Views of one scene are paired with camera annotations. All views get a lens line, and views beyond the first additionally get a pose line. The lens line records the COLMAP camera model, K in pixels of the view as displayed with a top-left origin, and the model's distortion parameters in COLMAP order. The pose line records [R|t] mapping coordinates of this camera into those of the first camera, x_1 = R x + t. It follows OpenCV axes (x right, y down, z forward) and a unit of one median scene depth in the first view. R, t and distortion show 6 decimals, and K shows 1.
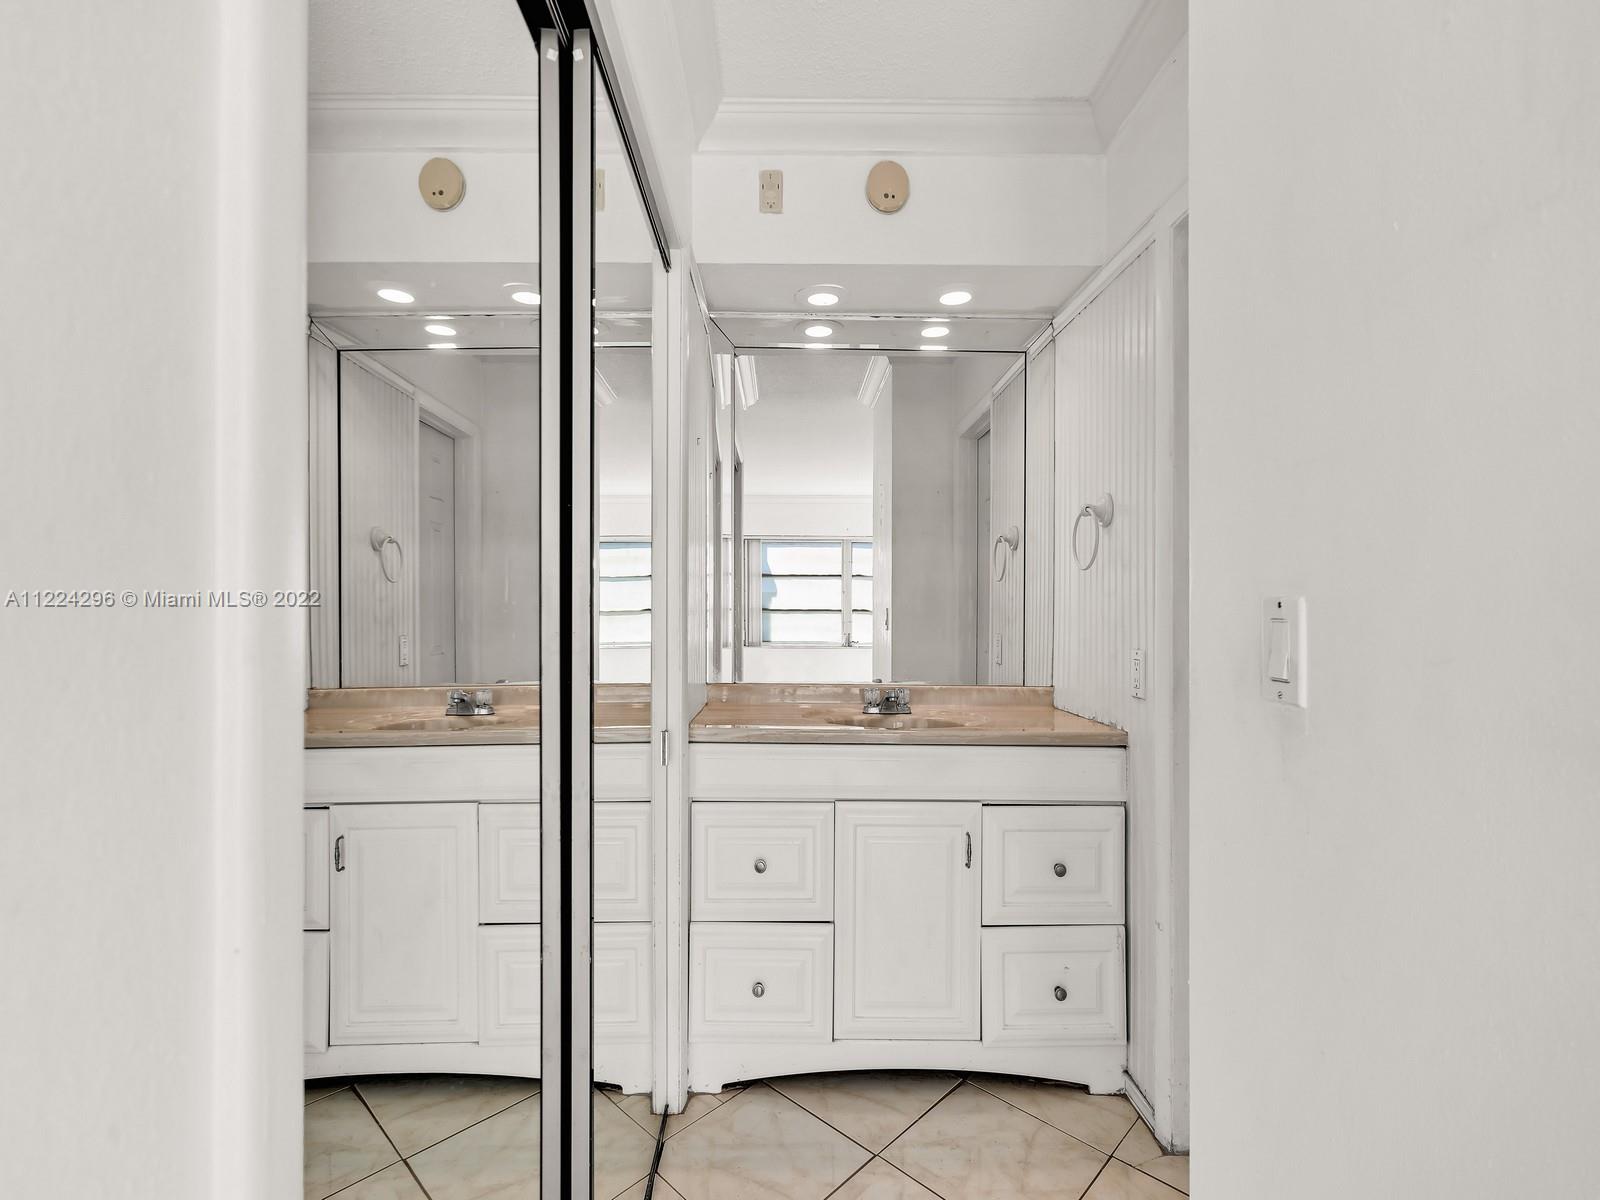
lens RADIAL K [[735.5, 0, 797.1], [0, 735.5, 604.6], [0, 0, 1]] dist [0.001552, -0.000080]
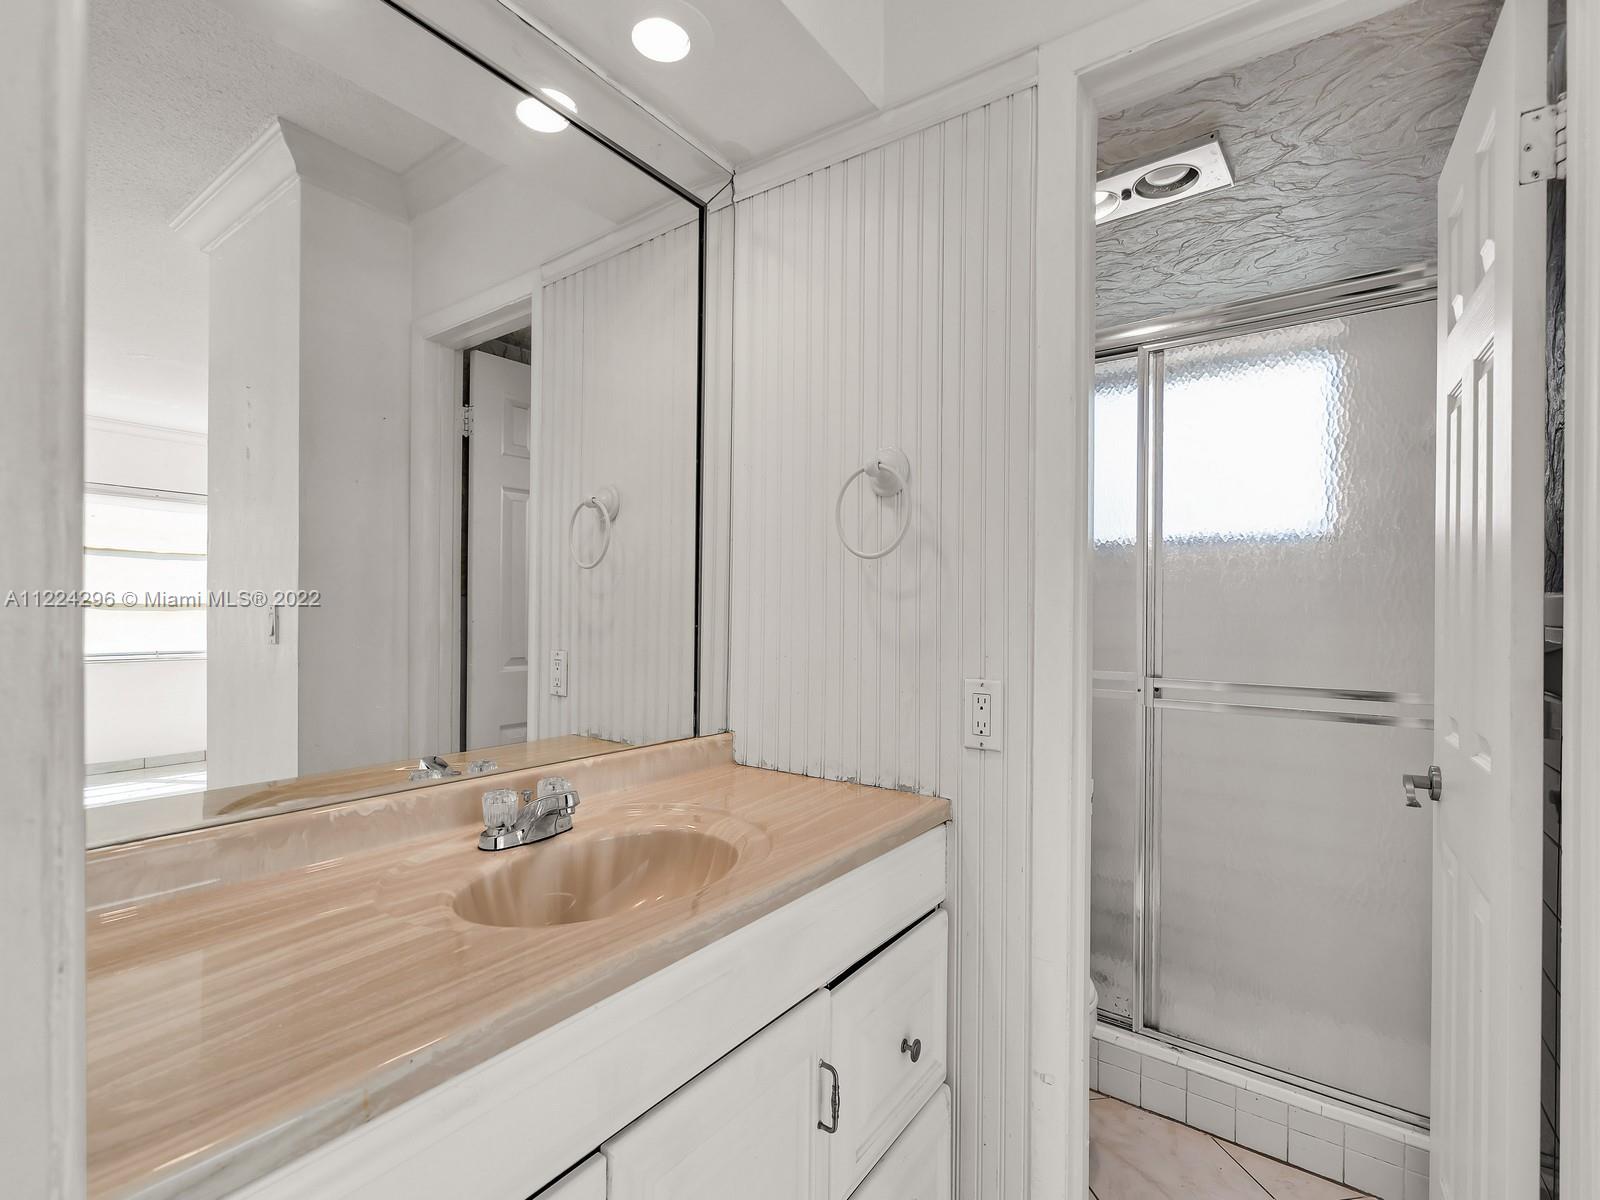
lens RADIAL K [[735.5, 0, 799.6], [0, 735.5, 611.9], [0, 0, 1]] dist [0.001552, -0.000080]
pose [[0.603470, -0.012601, 0.797286, -0.152489], [-0.008813, 0.999709, 0.022471, -0.014007], [-0.797337, -0.020587, 0.603183, 0.570976]]
